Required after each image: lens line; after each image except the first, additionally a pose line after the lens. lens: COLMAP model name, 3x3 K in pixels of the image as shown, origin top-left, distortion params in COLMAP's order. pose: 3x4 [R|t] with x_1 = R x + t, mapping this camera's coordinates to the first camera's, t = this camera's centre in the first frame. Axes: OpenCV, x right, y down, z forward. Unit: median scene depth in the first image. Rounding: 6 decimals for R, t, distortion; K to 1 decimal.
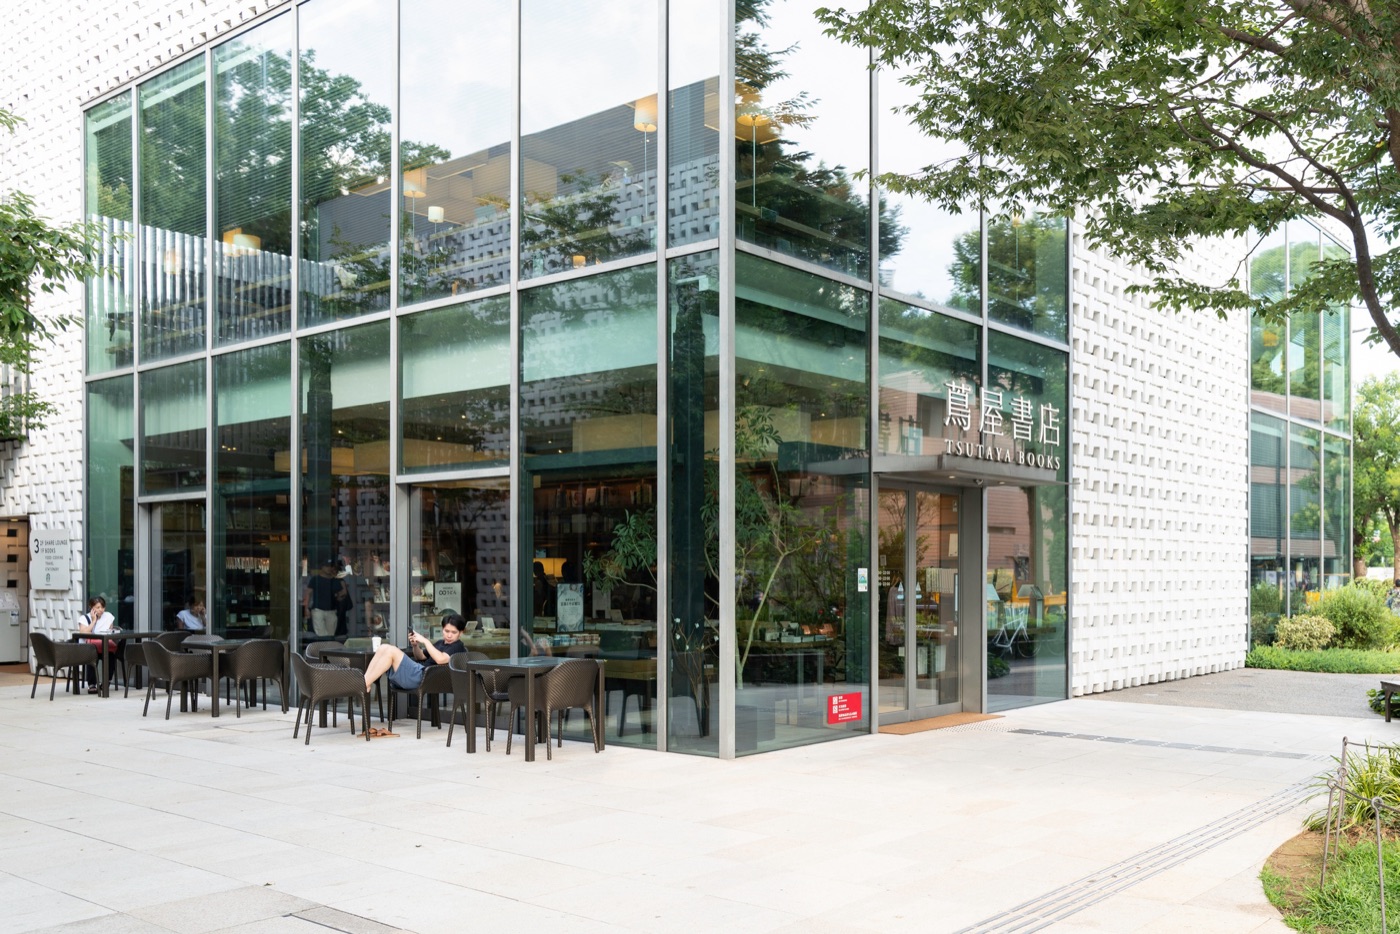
lens RADIAL K [[1316.4, 0, 700.0], [0, 1316.4, 467.0], [0, 0, 1]] dist [0.113390, -0.002757]
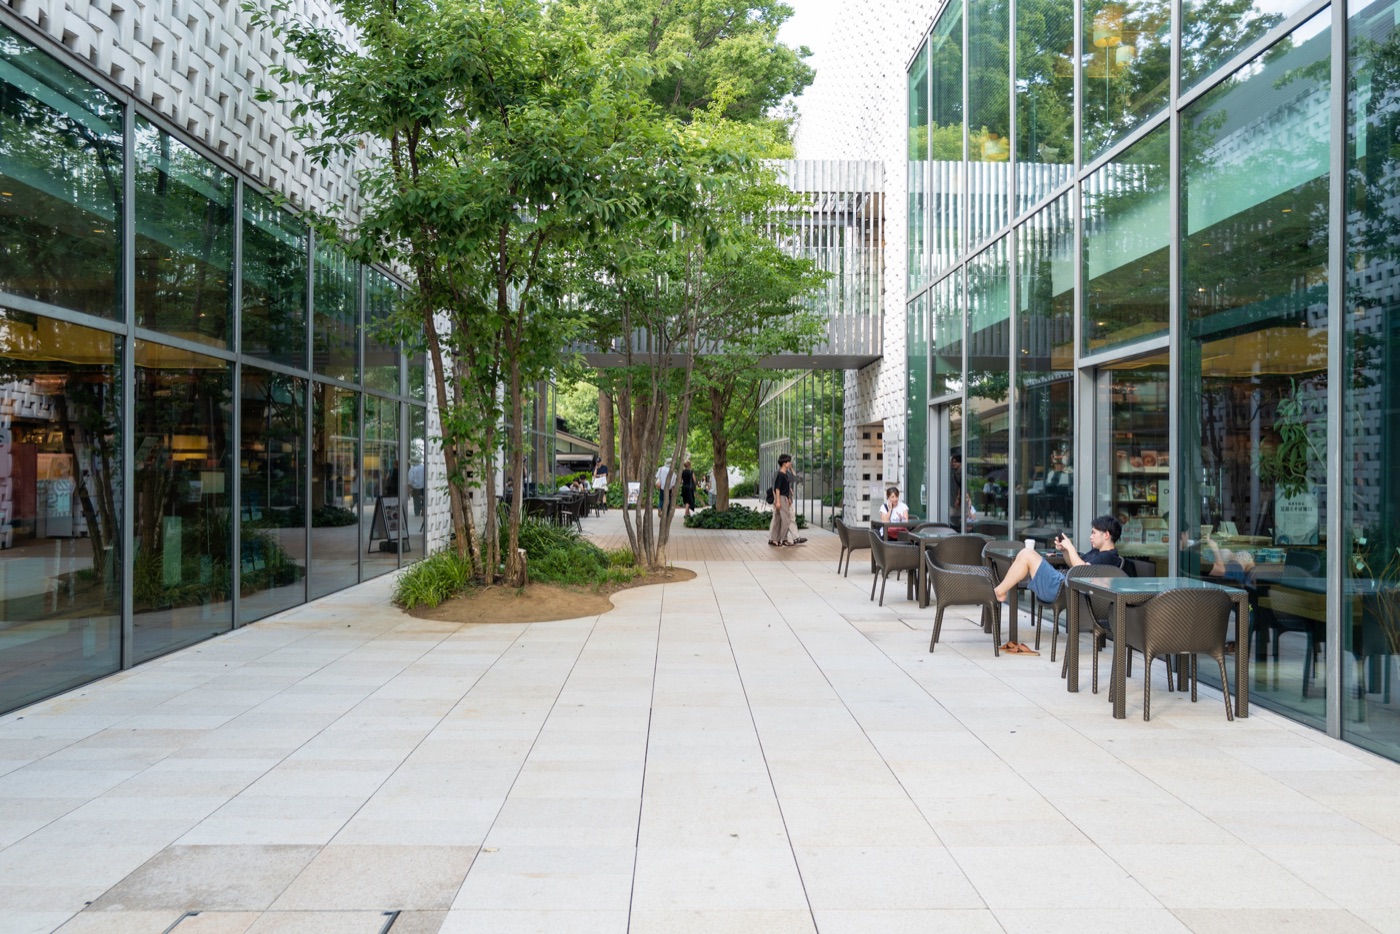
lens RADIAL K [[1051.6, 0, 700.0], [0, 1051.6, 467.0], [0, 0, 1]] dist [-0.012951, -0.003770]
pose [[0.684709, -0.004763, -0.728801, 0.124649], [0.060413, 0.996908, 0.050243, 0.031488], [0.726308, -0.078431, 0.682880, 0.375524]]
